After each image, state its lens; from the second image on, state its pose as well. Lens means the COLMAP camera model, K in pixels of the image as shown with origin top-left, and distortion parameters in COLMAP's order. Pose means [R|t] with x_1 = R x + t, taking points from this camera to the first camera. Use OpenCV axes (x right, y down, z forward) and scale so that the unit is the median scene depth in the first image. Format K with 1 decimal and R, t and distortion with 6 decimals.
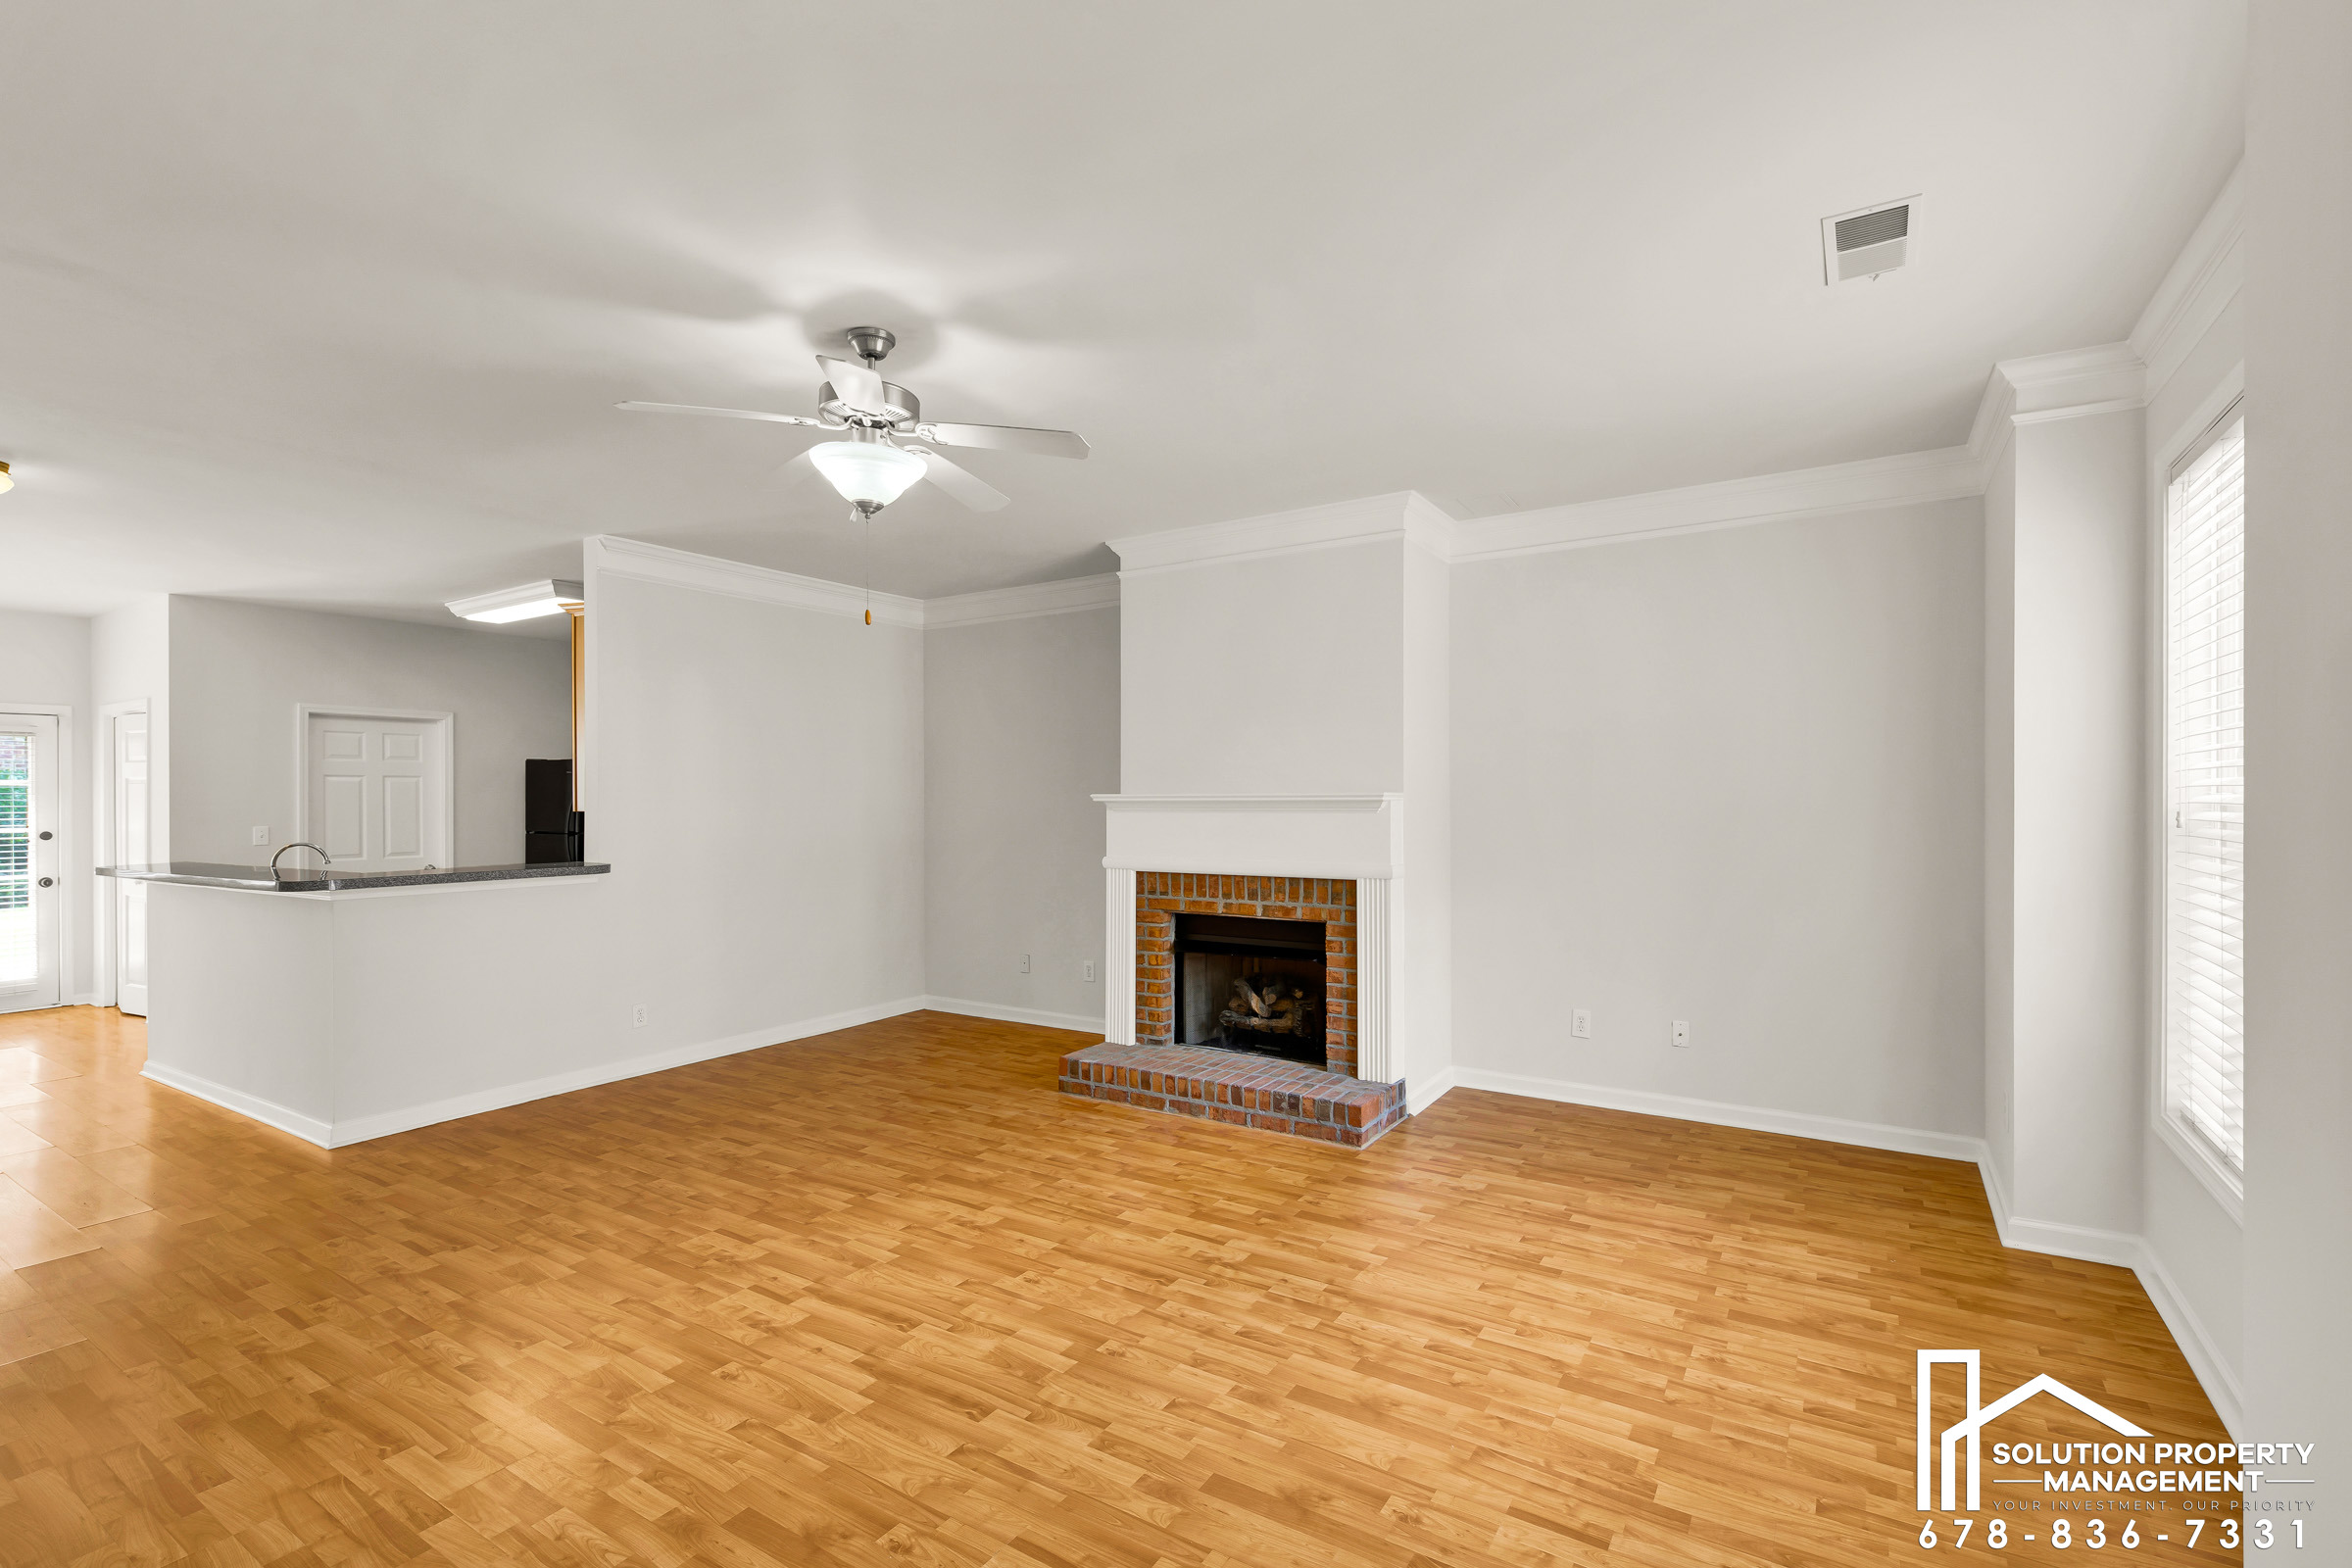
lens RADIAL K [[1058.2, 0, 1180.5], [0, 1058.2, 789.2], [0, 0, 1]] dist [-0.012740, -0.000118]
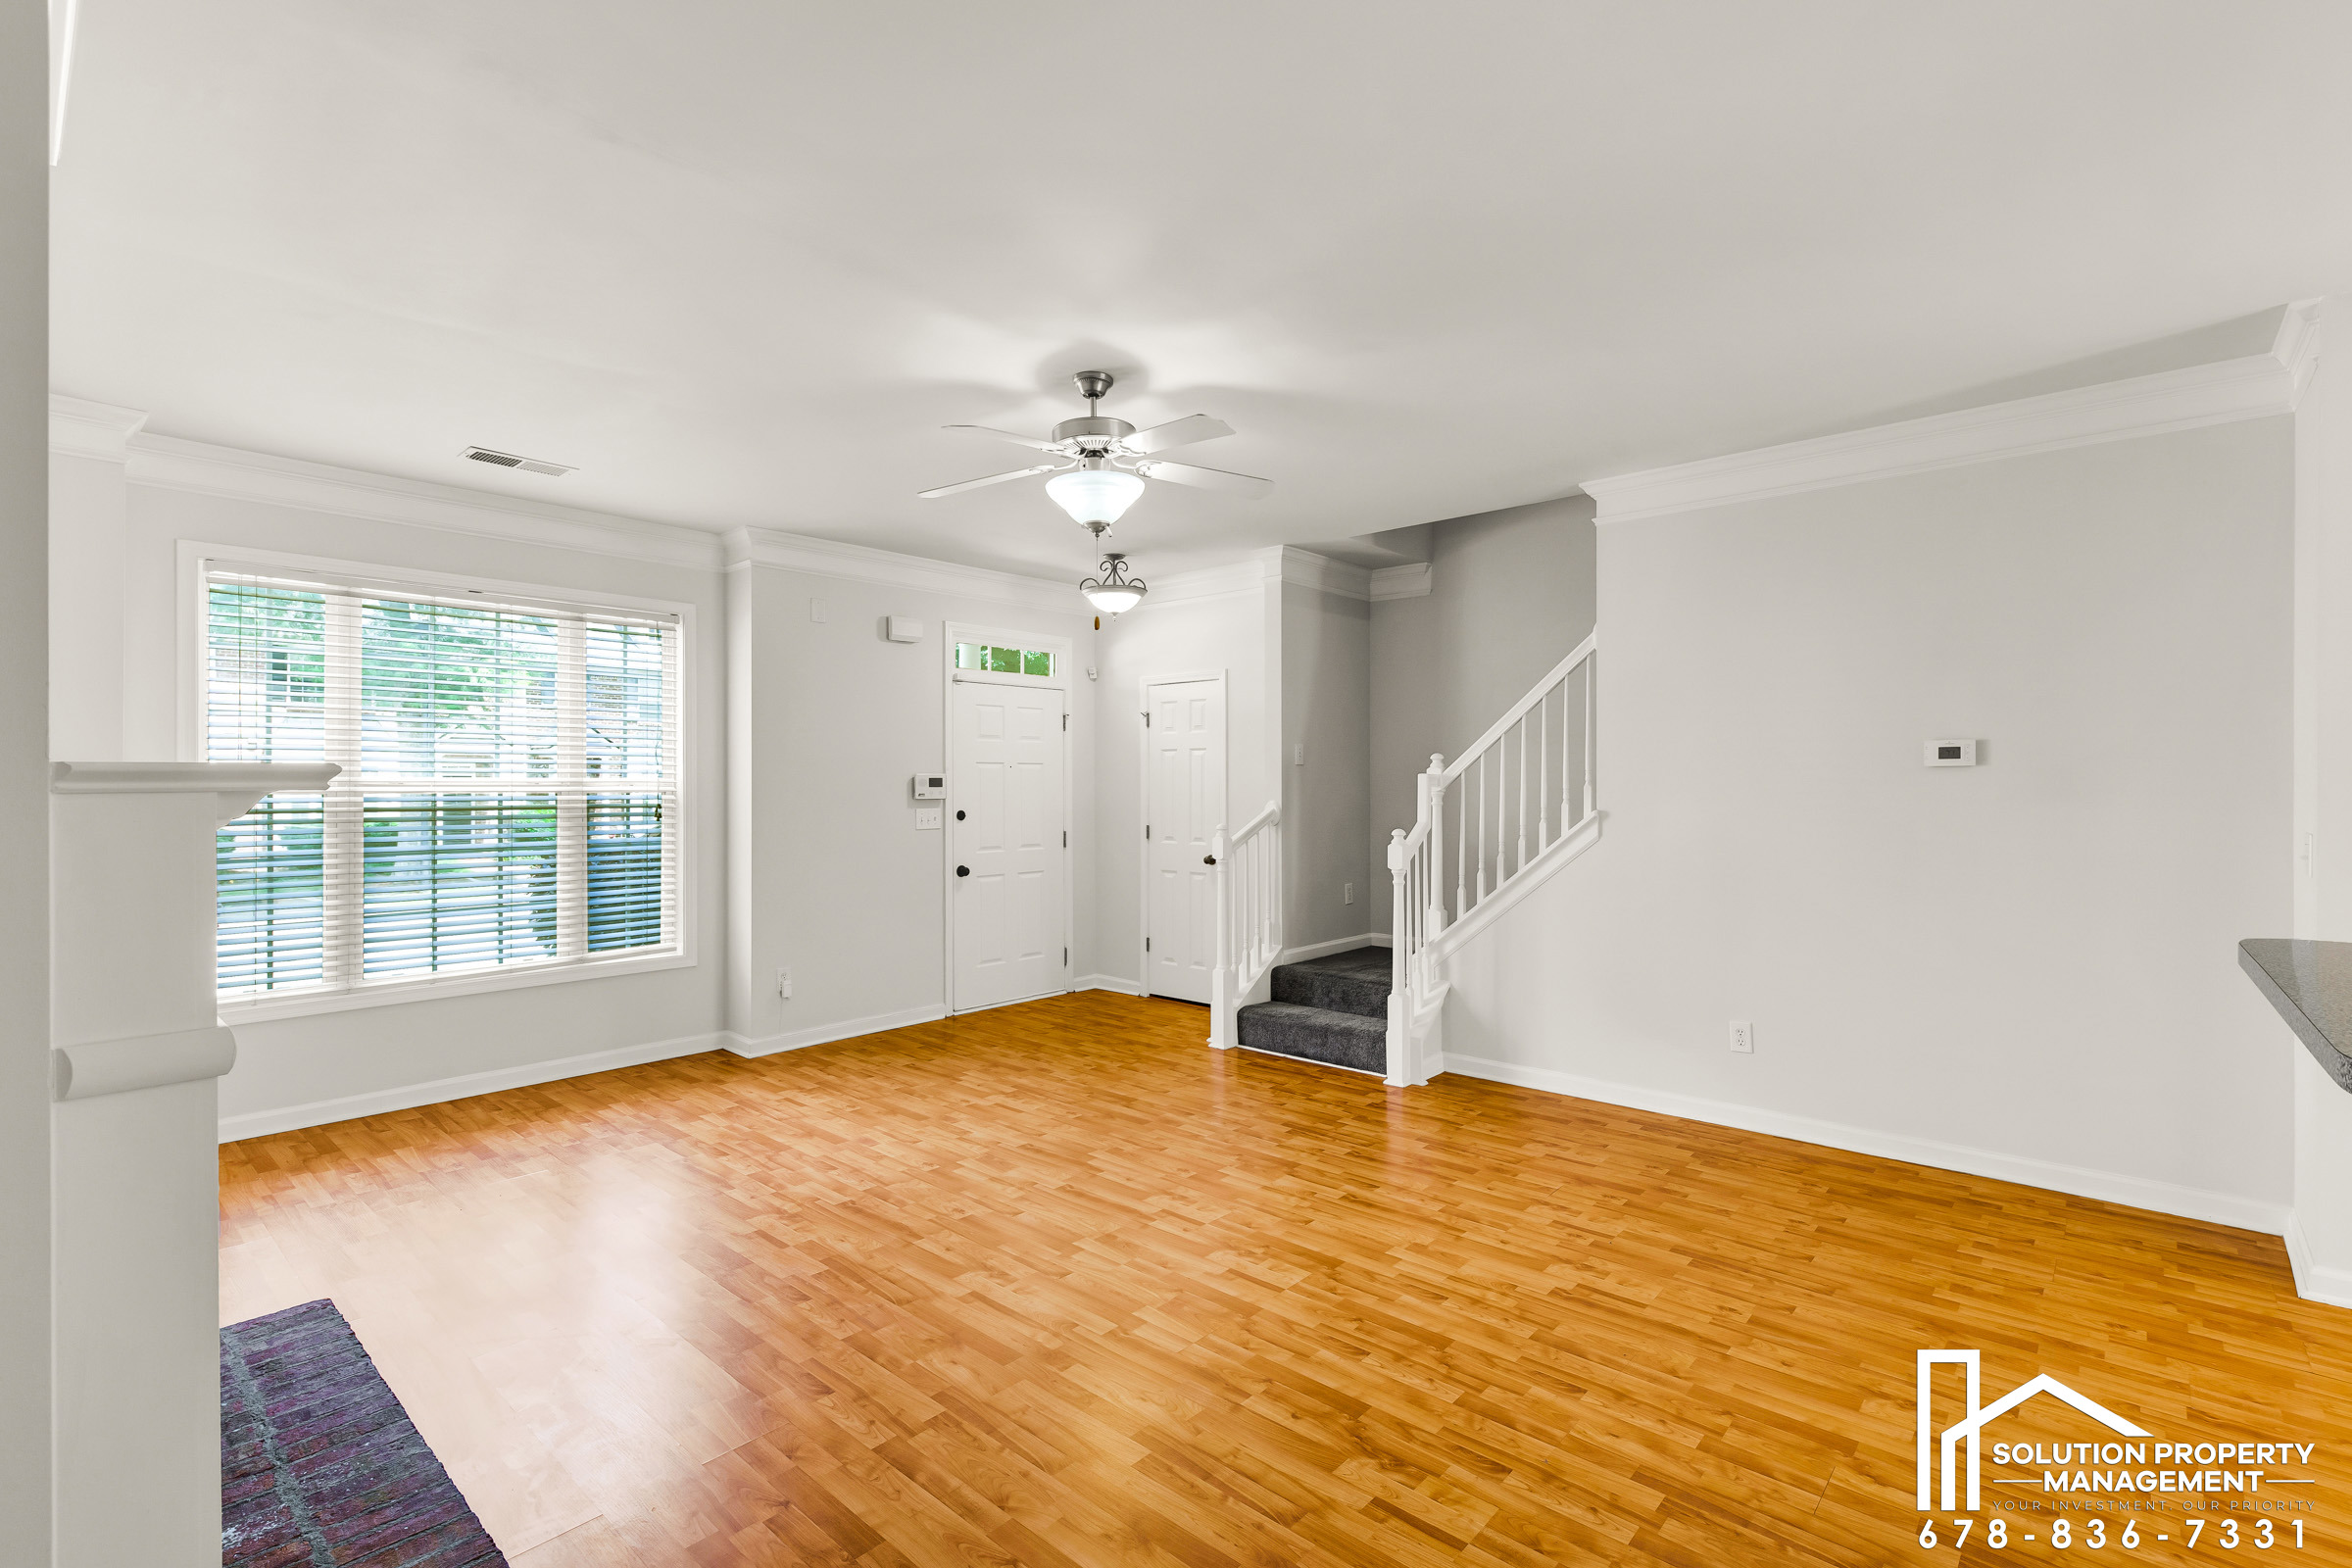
lens RADIAL K [[1058.2, 0, 1168.3], [0, 1058.2, 780.6], [0, 0, 1]] dist [-0.012740, -0.000118]
pose [[-0.986115, 0.004985, 0.165990, -0.571178], [0.002808, 0.999907, -0.013349, 0.021467], [-0.166041, -0.012698, -0.986037, 2.154163]]
